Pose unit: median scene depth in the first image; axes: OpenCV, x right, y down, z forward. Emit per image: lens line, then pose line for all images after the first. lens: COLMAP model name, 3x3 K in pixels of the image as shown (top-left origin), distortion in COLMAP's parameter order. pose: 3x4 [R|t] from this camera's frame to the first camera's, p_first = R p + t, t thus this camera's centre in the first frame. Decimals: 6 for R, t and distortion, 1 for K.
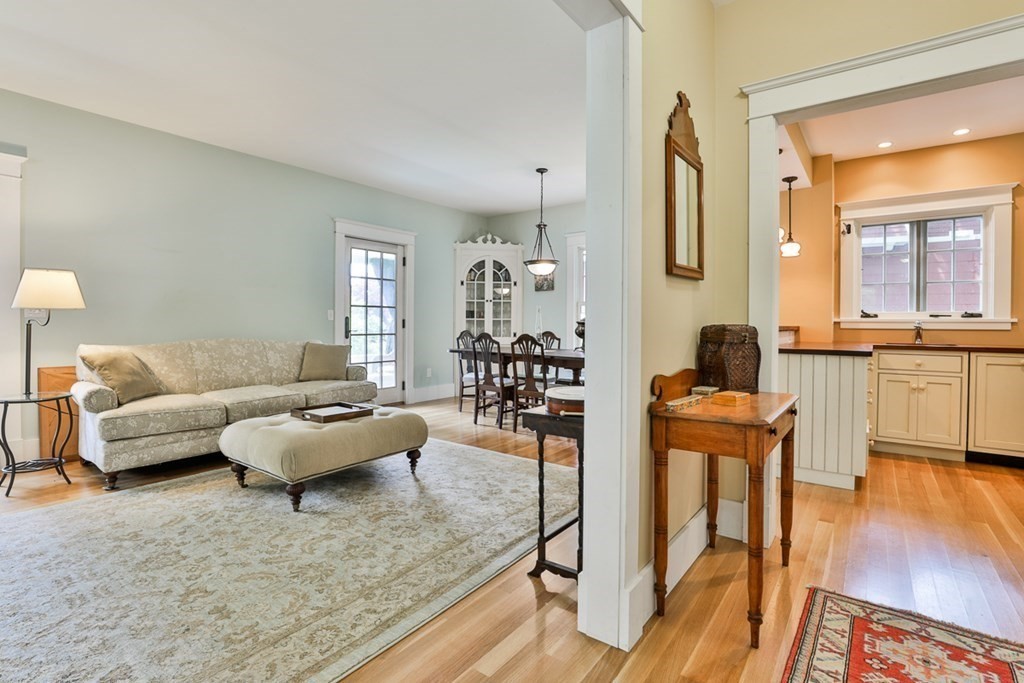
lens RADIAL K [[474.2, 0, 524.8], [0, 474.2, 327.8], [0, 0, 1]] dist [-0.045335, 0.012390]
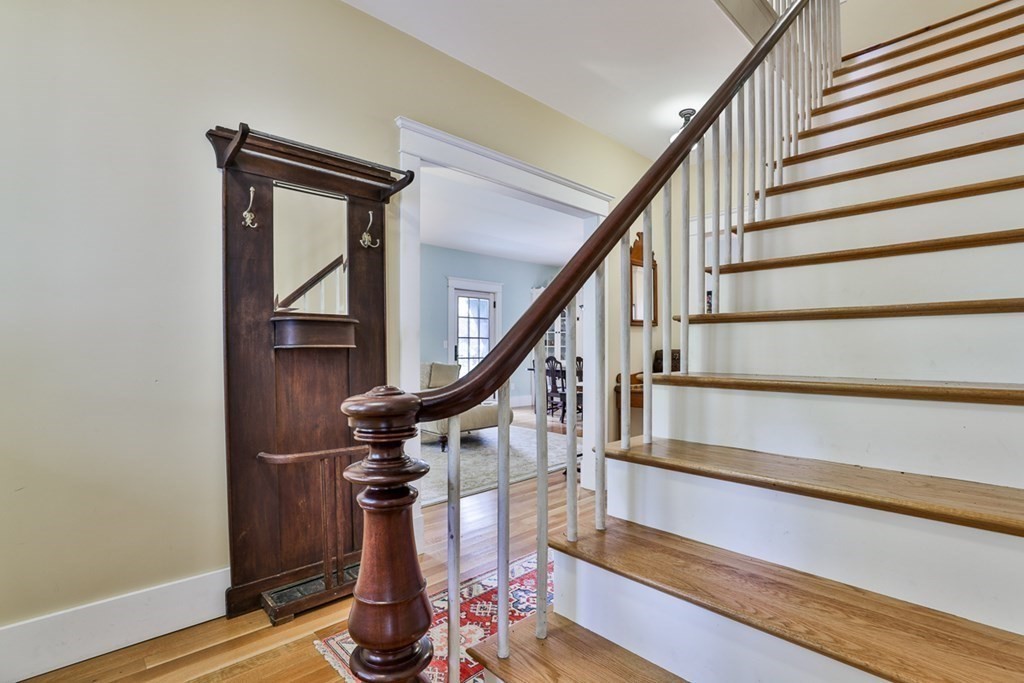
lens RADIAL K [[472.2, 0, 514.6], [0, 472.2, 338.0], [0, 0, 1]] dist [-0.044306, 0.011405]
pose [[0.982021, -0.008946, -0.188561, 0.086382], [0.002234, 0.999357, -0.035778, 0.007525], [0.188760, 0.034713, 0.981410, -0.479745]]
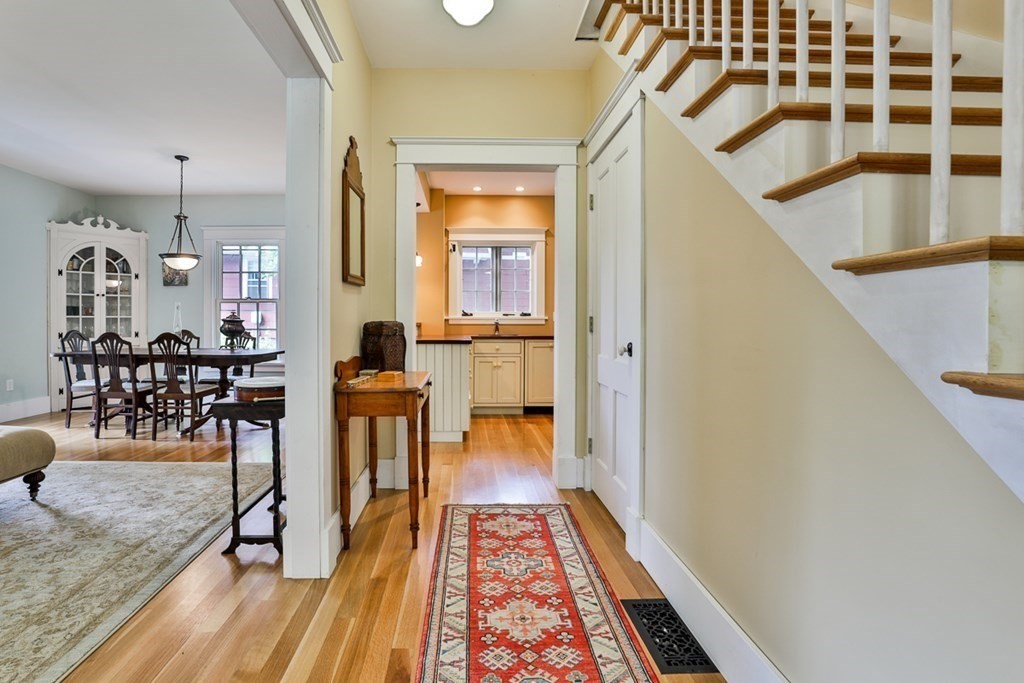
lens RADIAL K [[472.7, 0, 465.8], [0, 472.7, 326.7], [0, 0, 1]] dist [-0.043788, 0.011930]
pose [[0.798595, -0.010428, 0.601779, -0.084700], [0.009010, 0.999945, 0.005371, 0.001748], [-0.601802, 0.001133, 0.798645, -0.087618]]
